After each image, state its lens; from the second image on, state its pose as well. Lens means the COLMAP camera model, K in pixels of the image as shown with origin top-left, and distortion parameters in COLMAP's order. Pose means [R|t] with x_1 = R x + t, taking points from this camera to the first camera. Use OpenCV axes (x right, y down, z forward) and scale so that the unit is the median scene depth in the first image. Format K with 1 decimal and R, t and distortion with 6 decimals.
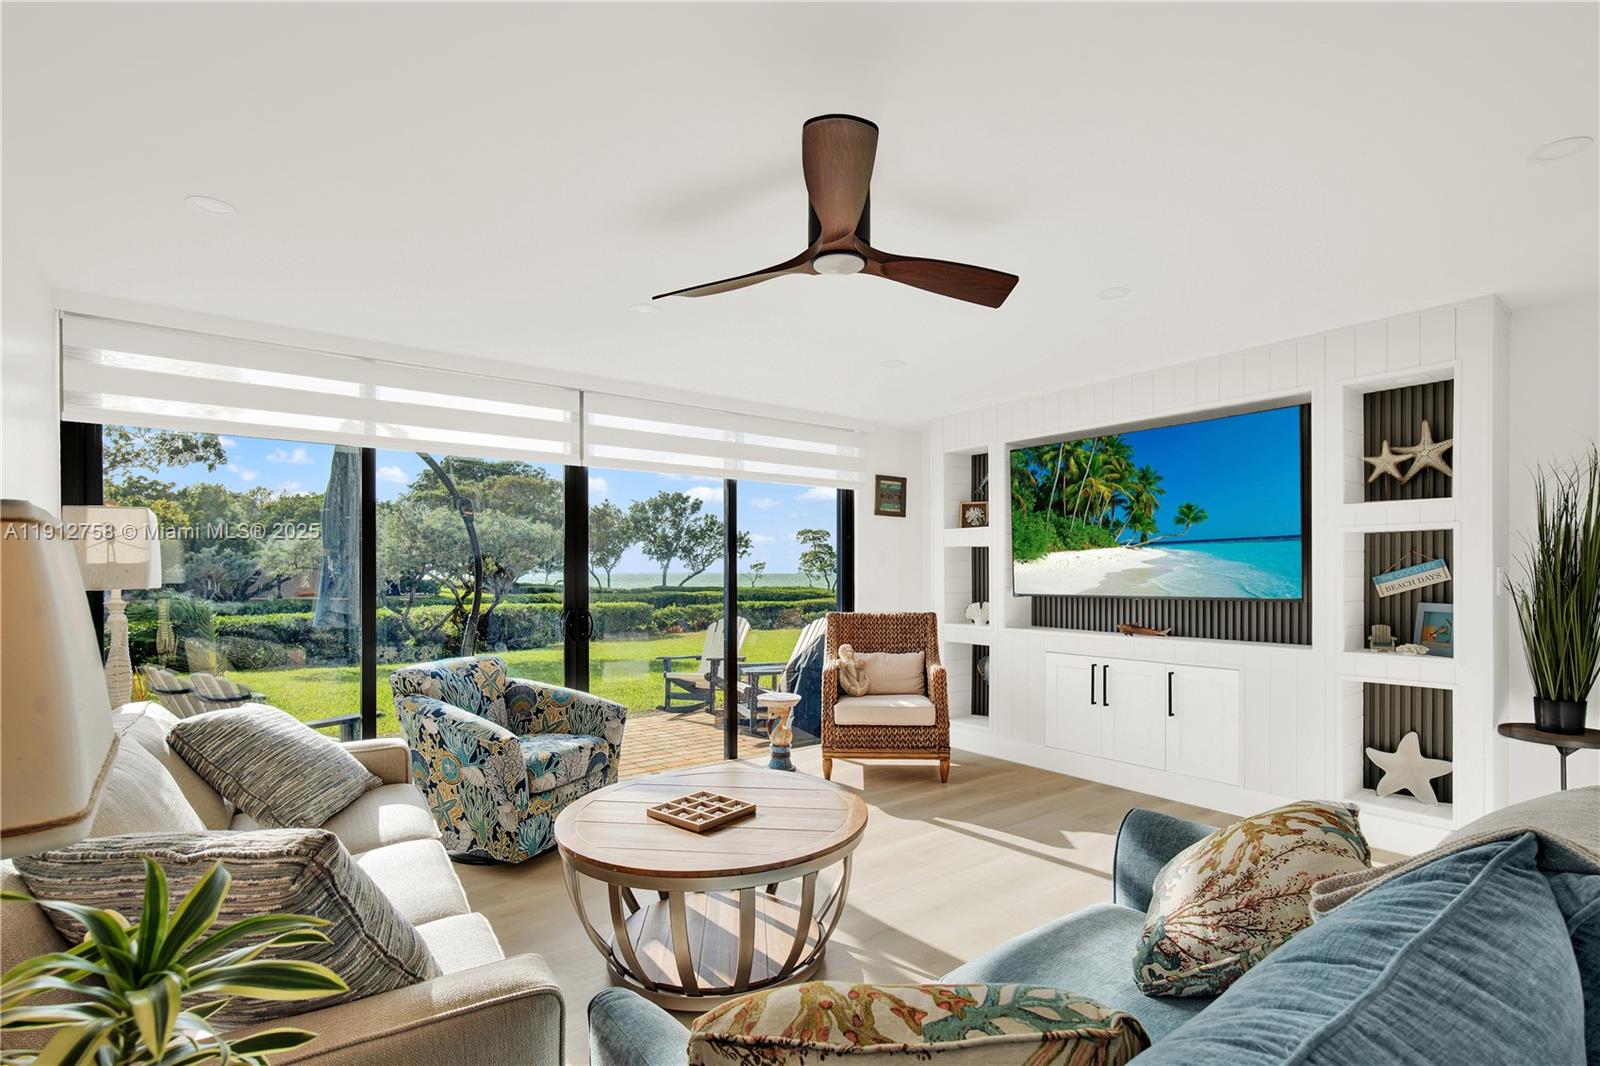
lens RADIAL K [[754.4, 0, 806.9], [0, 754.4, 581.7], [0, 0, 1]] dist [-0.025217, 0.000625]
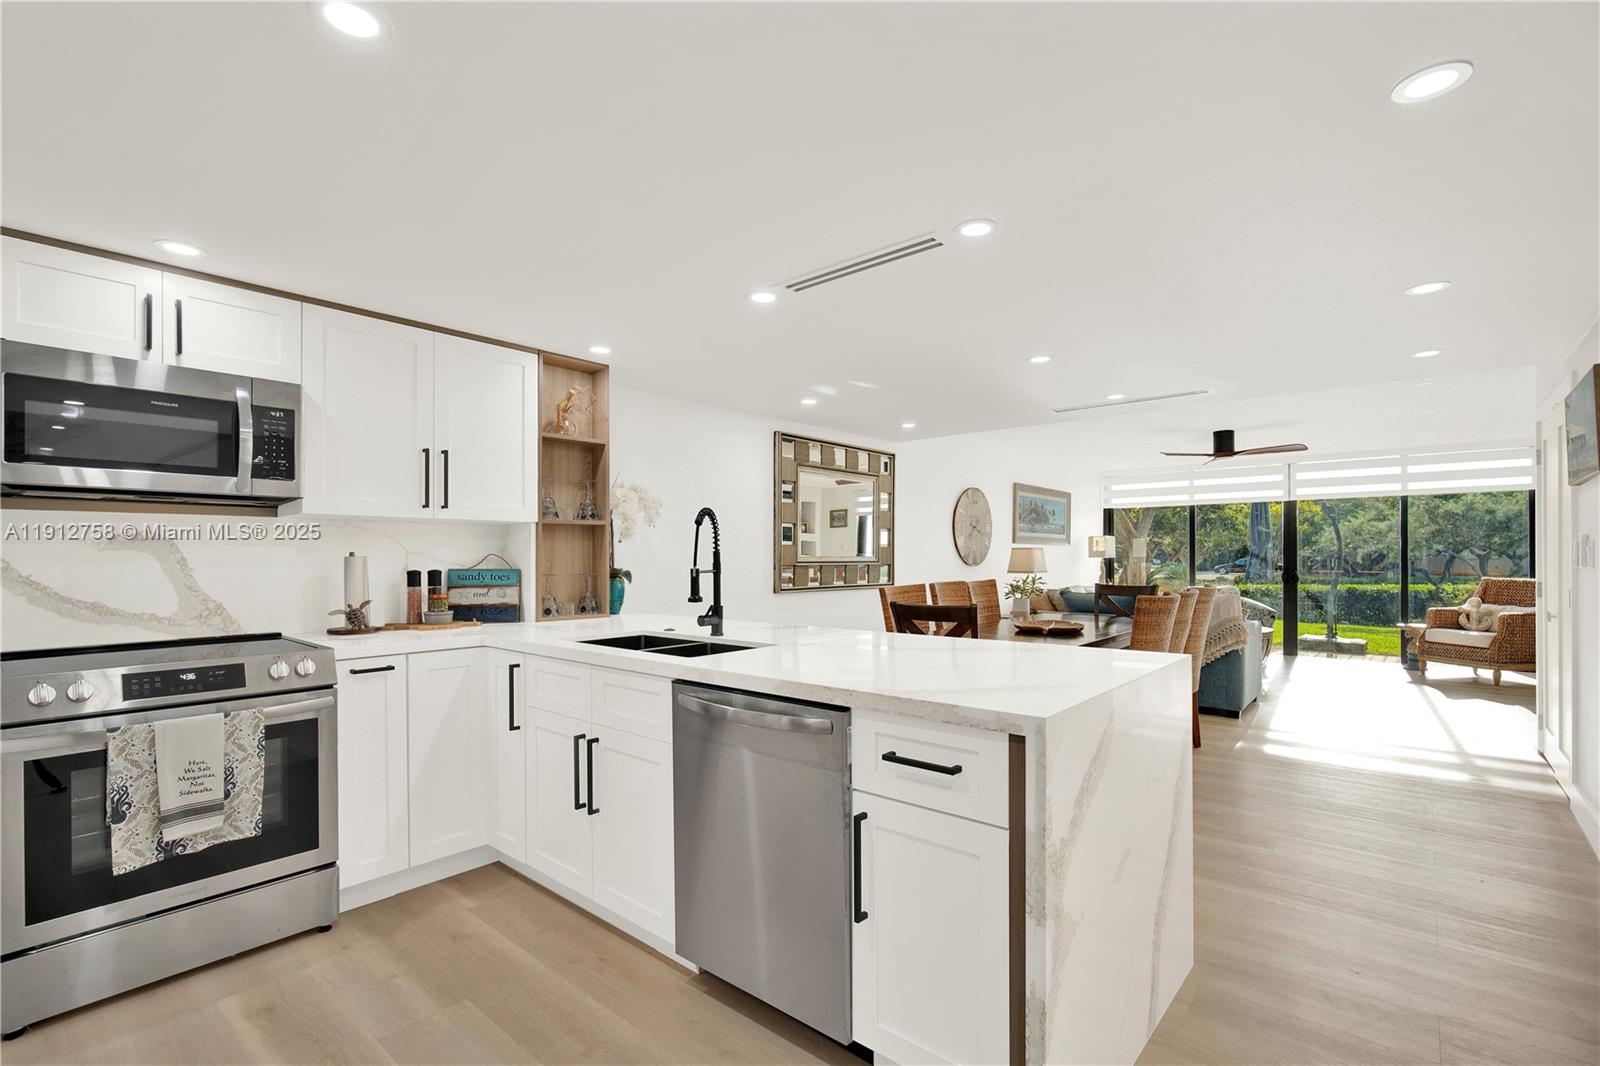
lens RADIAL K [[731.2, 0, 795.1], [0, 731.2, 565.4], [0, 0, 1]] dist [-0.009295, 0.000158]
pose [[0.199082, 0.011272, -0.979918, 1.292445], [-0.007610, 0.999921, 0.009956, 0.014037], [0.979953, 0.005475, 0.199152, -0.677591]]
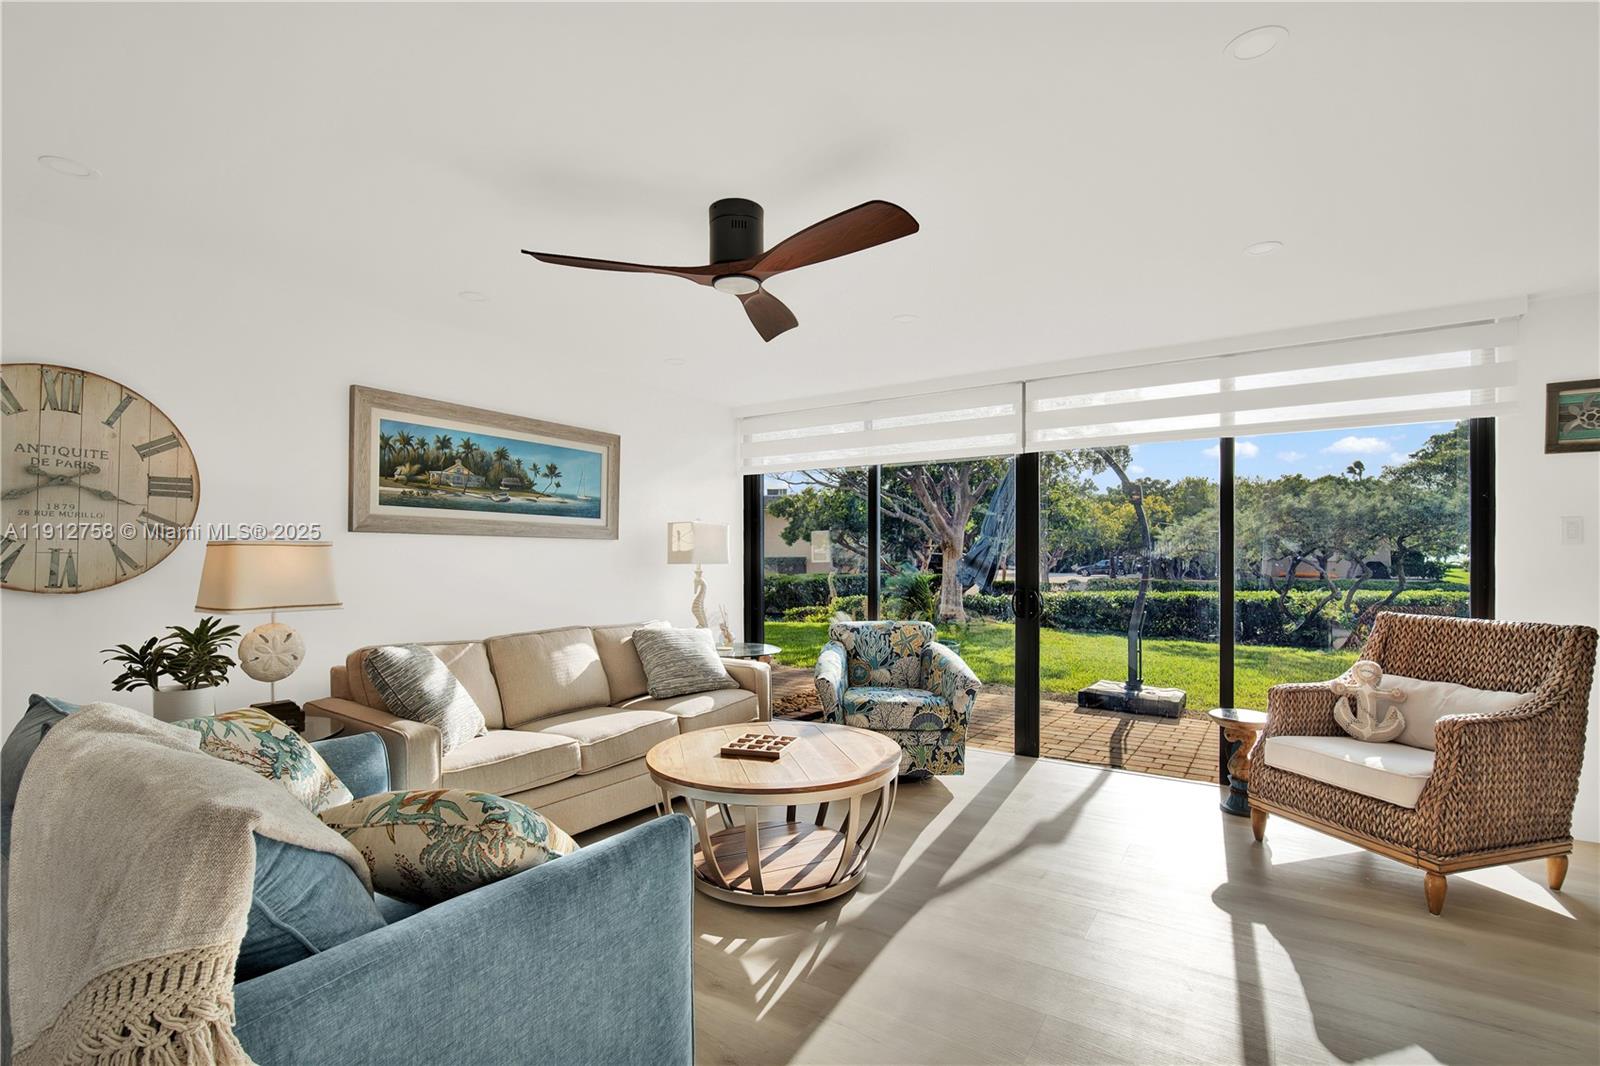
lens RADIAL K [[731.2, 0, 795.1], [0, 731.2, 565.4], [0, 0, 1]] dist [-0.009295, 0.000158]
pose [[0.331045, 0.010625, -0.943555, 0.520723], [-0.008244, 0.999931, 0.008367, -0.002536], [0.943579, 0.005008, 0.331110, 0.332653]]
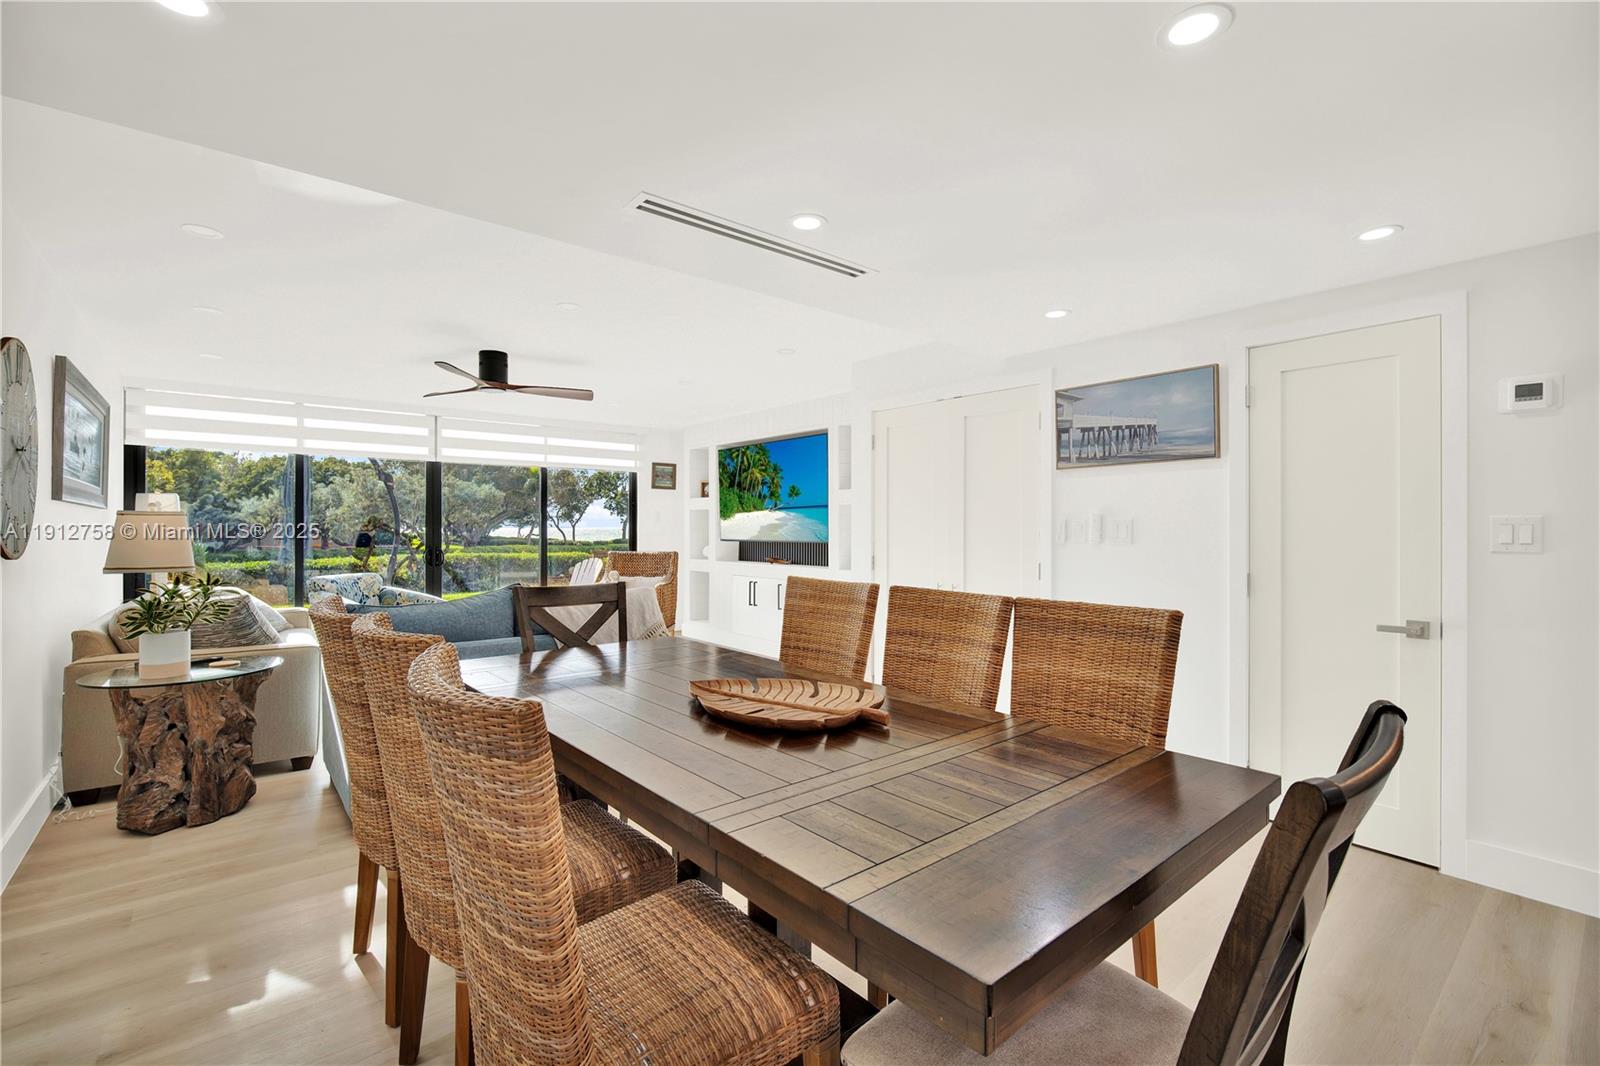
lens RADIAL K [[709.4, 0, 800.0], [0, 709.4, 533.0], [0, 0, 1]] dist [-0.009884, 0.001701]
pose [[0.999408, -0.000228, 0.034405, 0.418057], [0.000359, 0.999993, -0.003794, 0.009225], [-0.034404, 0.003804, 0.999401, -0.548844]]
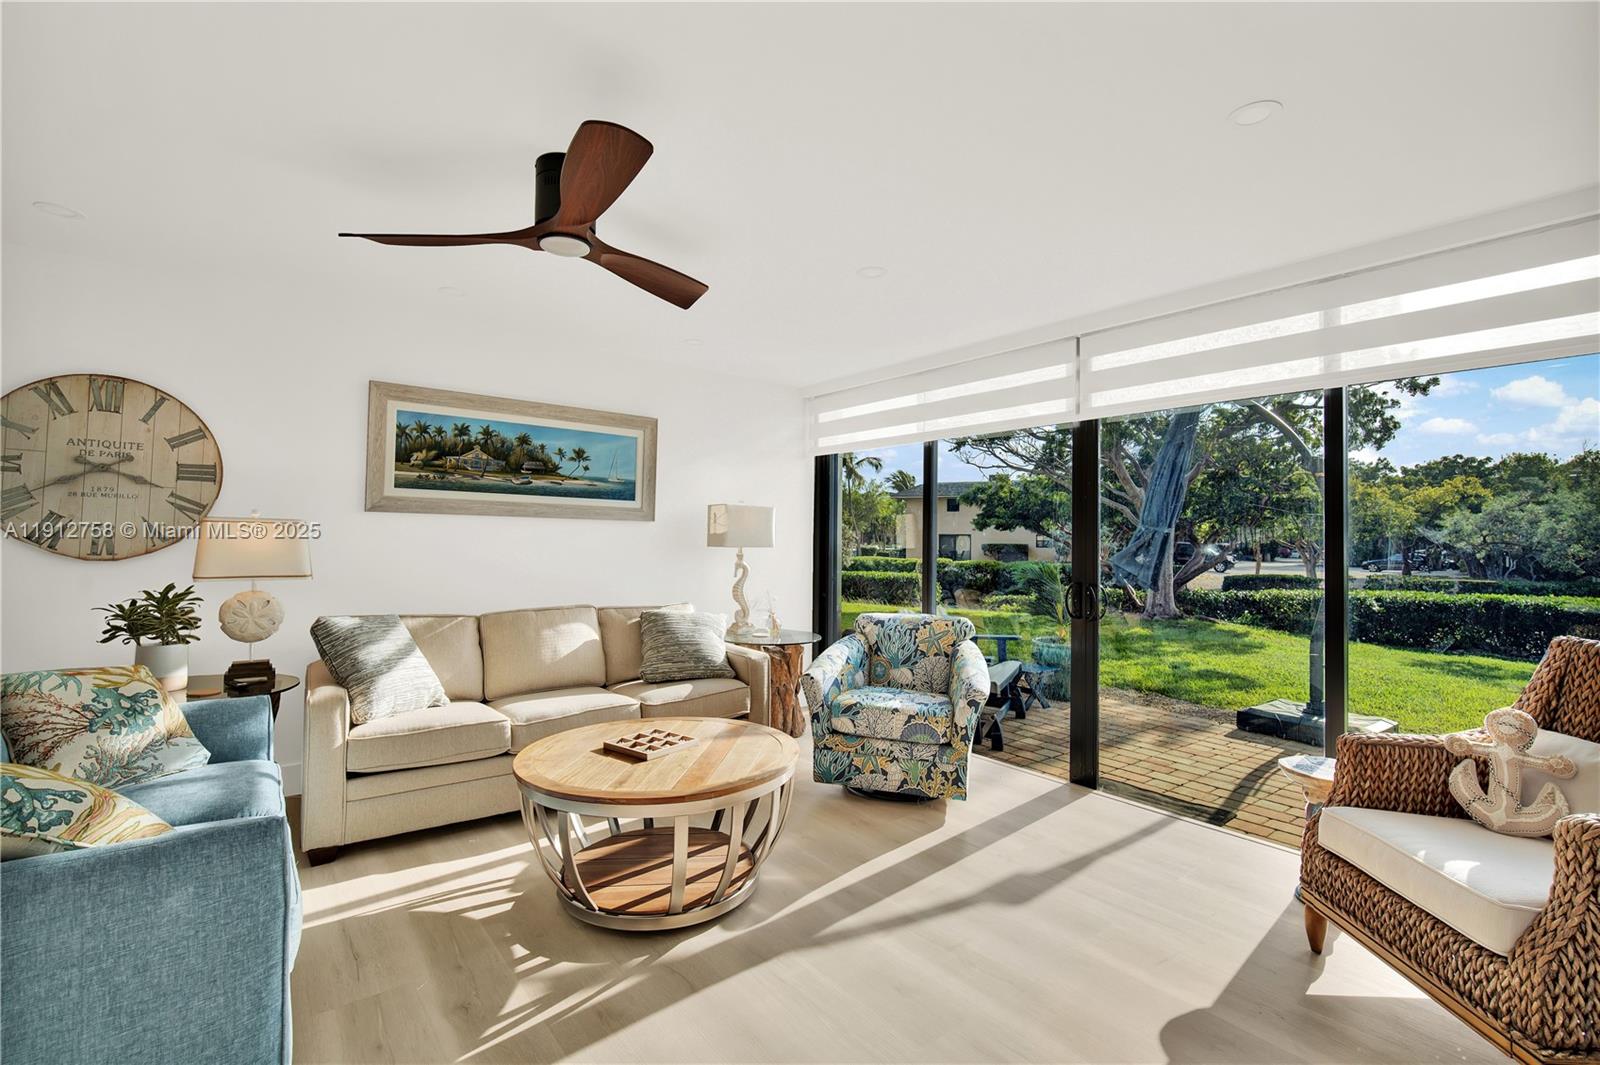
lens RADIAL K [[709.4, 0, 800.0], [0, 709.4, 532.5], [0, 0, 1]] dist [-0.009884, 0.001701]
pose [[0.020294, -0.011492, -0.999728, 0.485107], [-0.024181, 0.999636, -0.011982, -0.005359], [0.999502, 0.024418, 0.020009, 0.611566]]
